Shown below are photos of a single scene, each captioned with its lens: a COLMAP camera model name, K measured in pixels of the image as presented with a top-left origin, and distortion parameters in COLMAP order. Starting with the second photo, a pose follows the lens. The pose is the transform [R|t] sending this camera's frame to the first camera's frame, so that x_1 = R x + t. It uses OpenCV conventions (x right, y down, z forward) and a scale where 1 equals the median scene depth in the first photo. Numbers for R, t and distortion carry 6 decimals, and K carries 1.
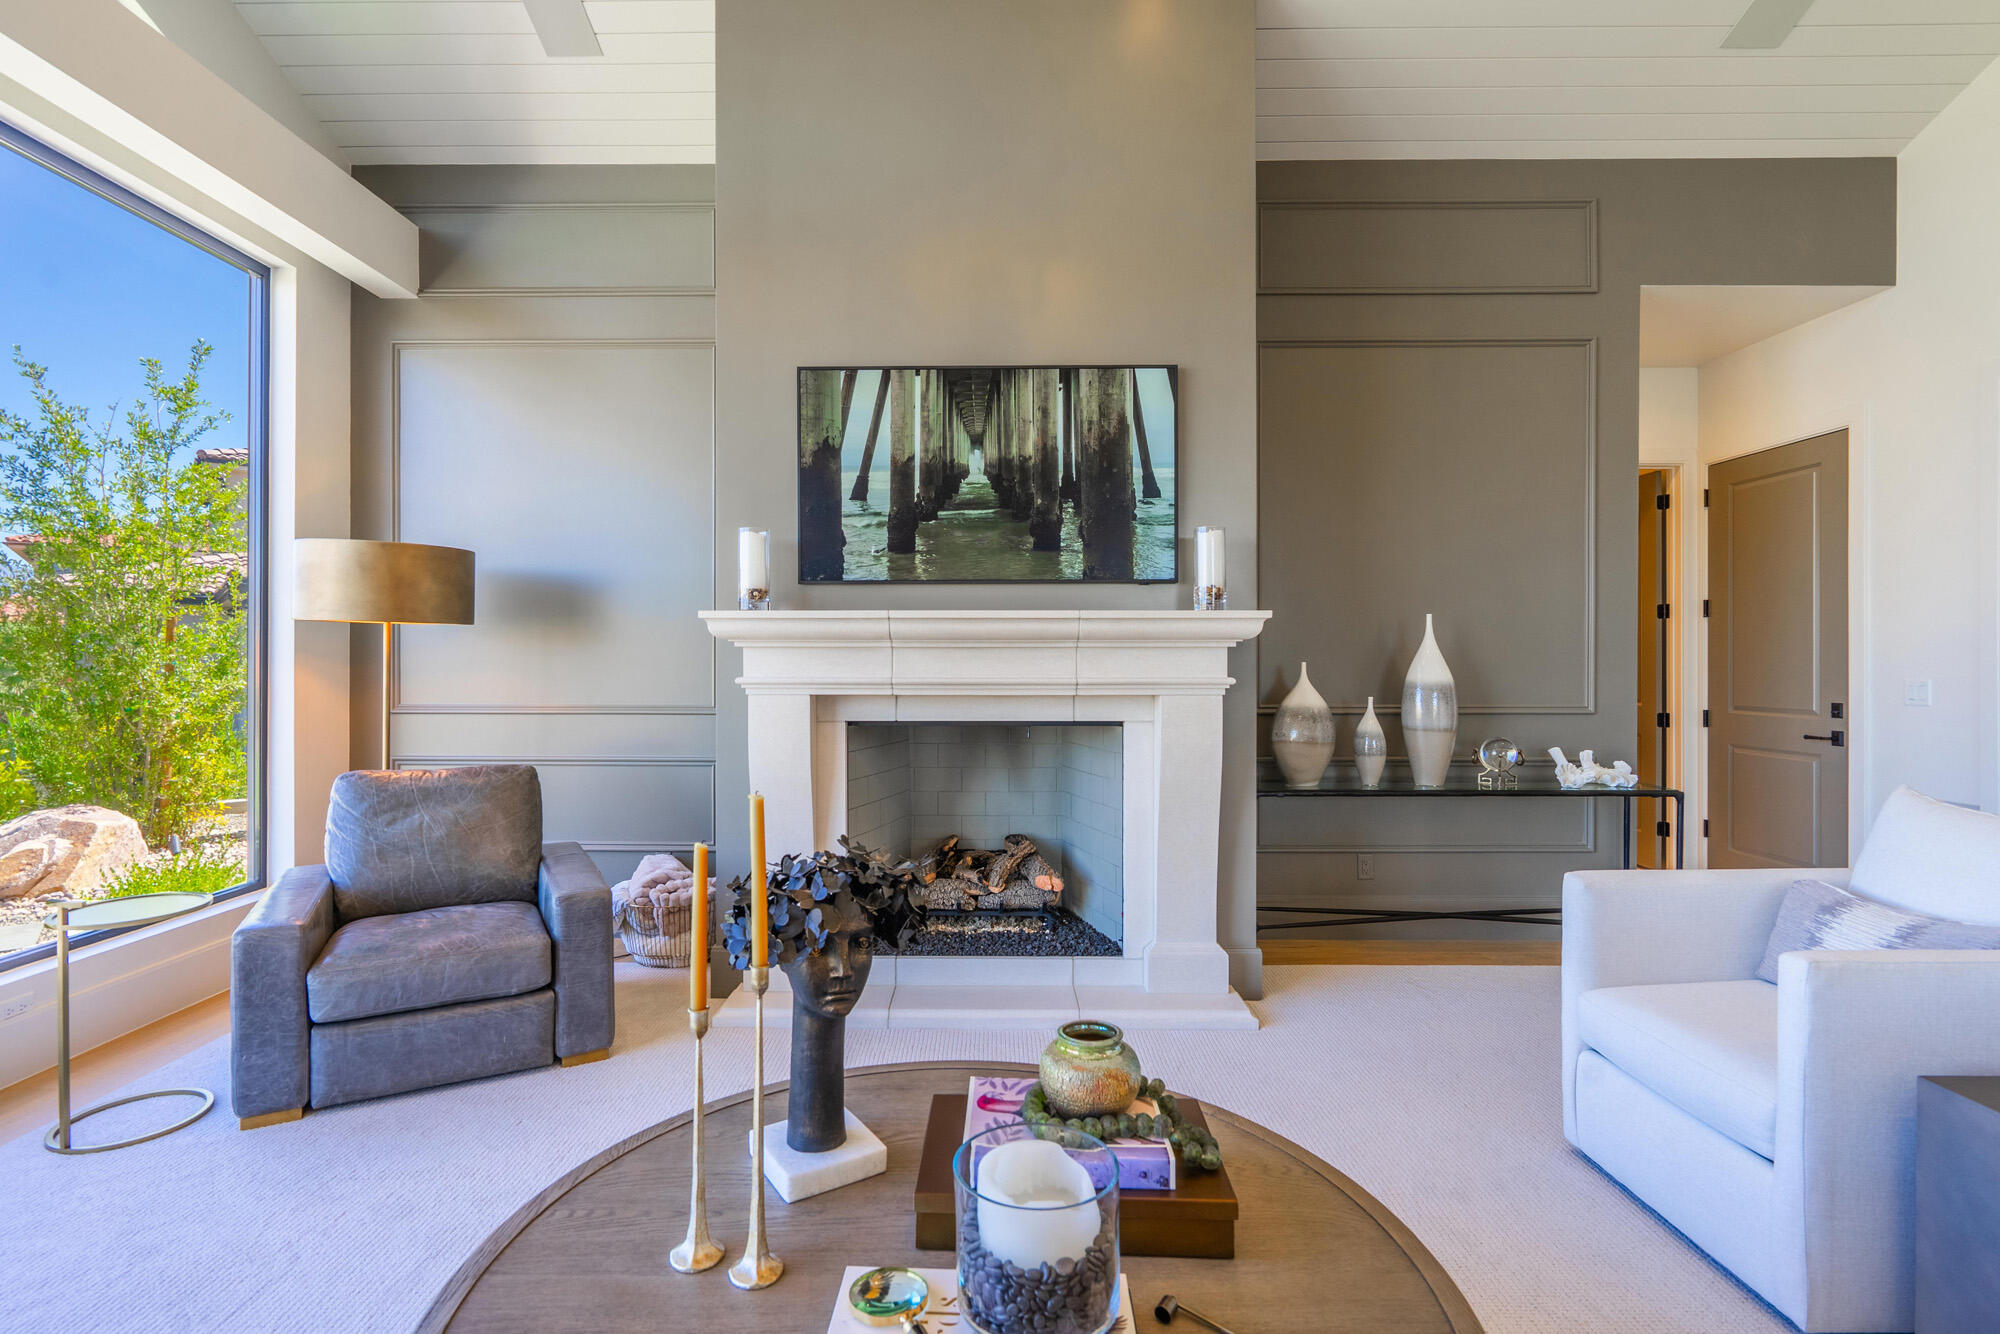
lens RADIAL K [[916.4, 0, 961.2], [0, 916.4, 657.3], [0, 0, 1]] dist [-0.000209, 0.001456]
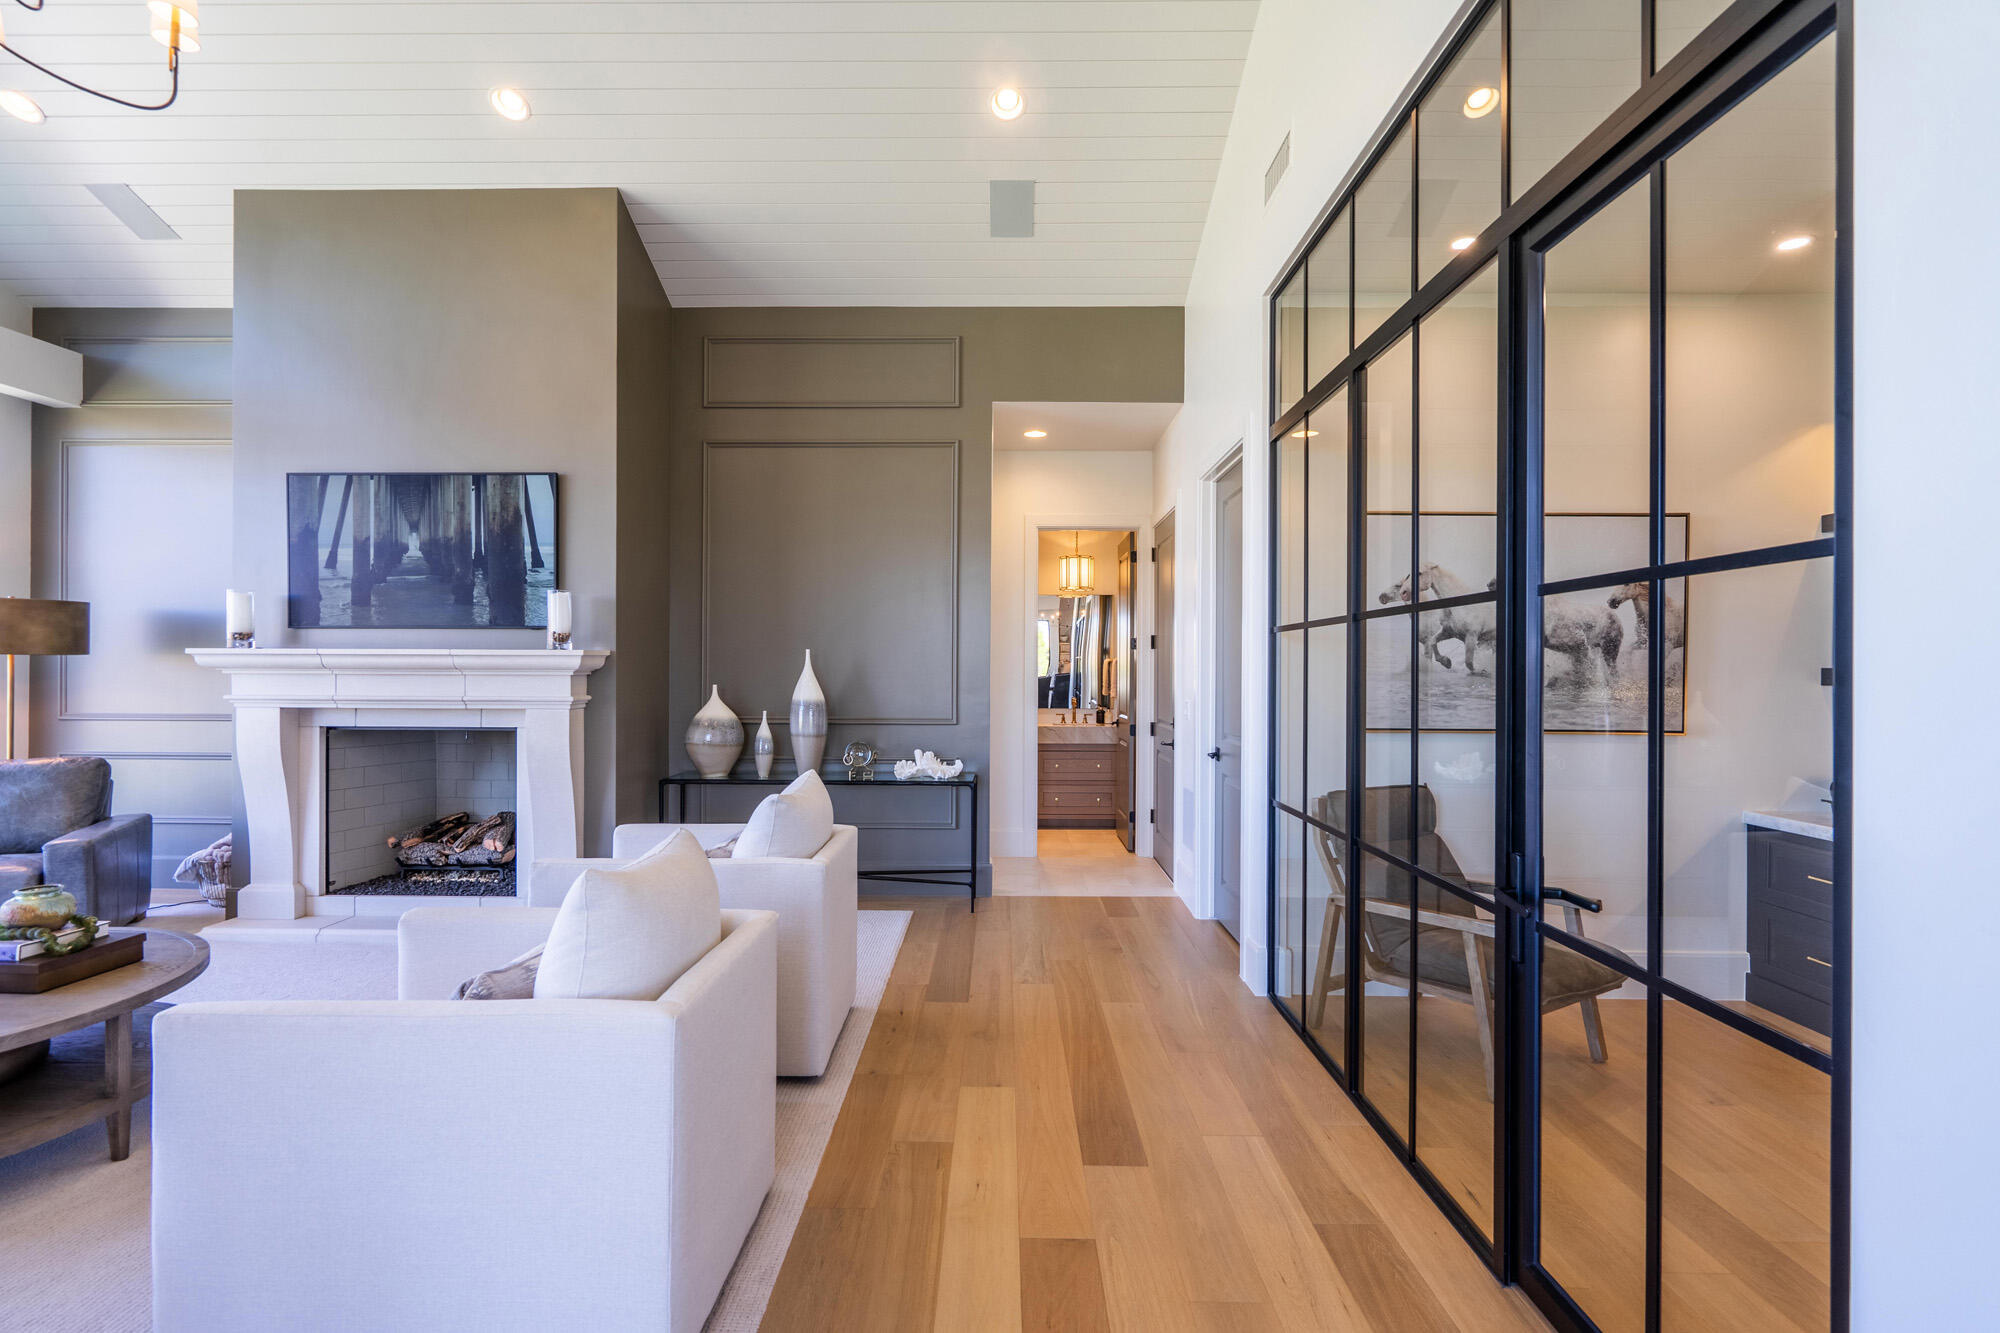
lens RADIAL K [[916.4, 0, 1010.1], [0, 916.4, 668.6], [0, 0, 1]] dist [-0.000209, 0.001456]
pose [[0.999975, 0.004323, -0.005621, 0.934051], [-0.004330, 0.999990, -0.001241, -0.021513], [0.005615, 0.001265, 0.999983, -0.392148]]
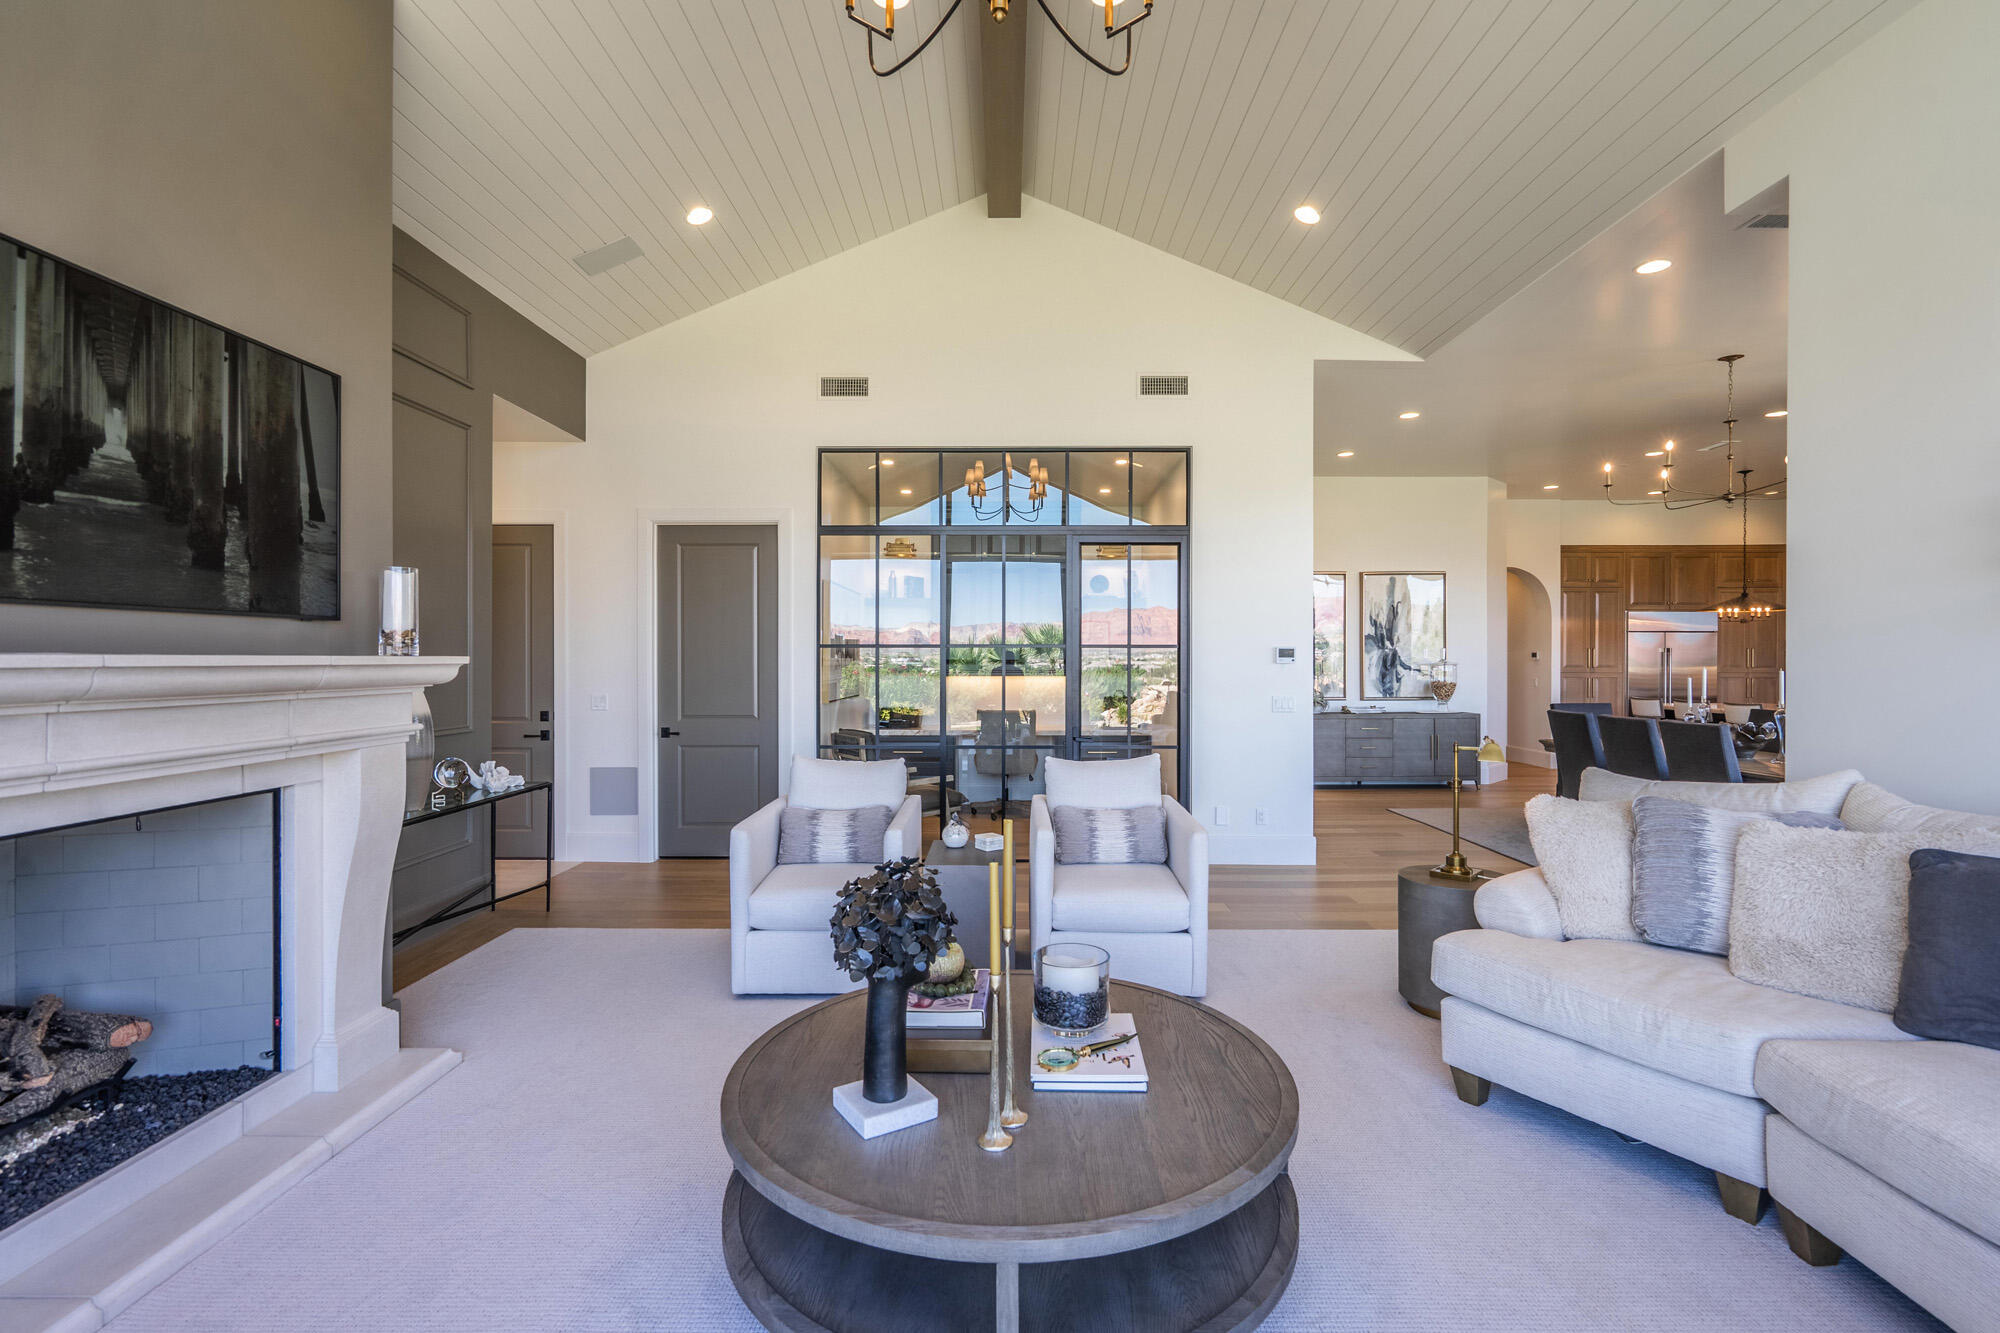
lens RADIAL K [[916.4, 0, 1008.1], [0, 916.4, 659.9], [0, 0, 1]] dist [-0.000209, 0.001456]
pose [[-0.005393, -0.001475, 0.999984, -0.653882], [-0.003947, 0.999991, 0.001453, -0.047200], [-0.999978, -0.003939, -0.005399, 0.354442]]
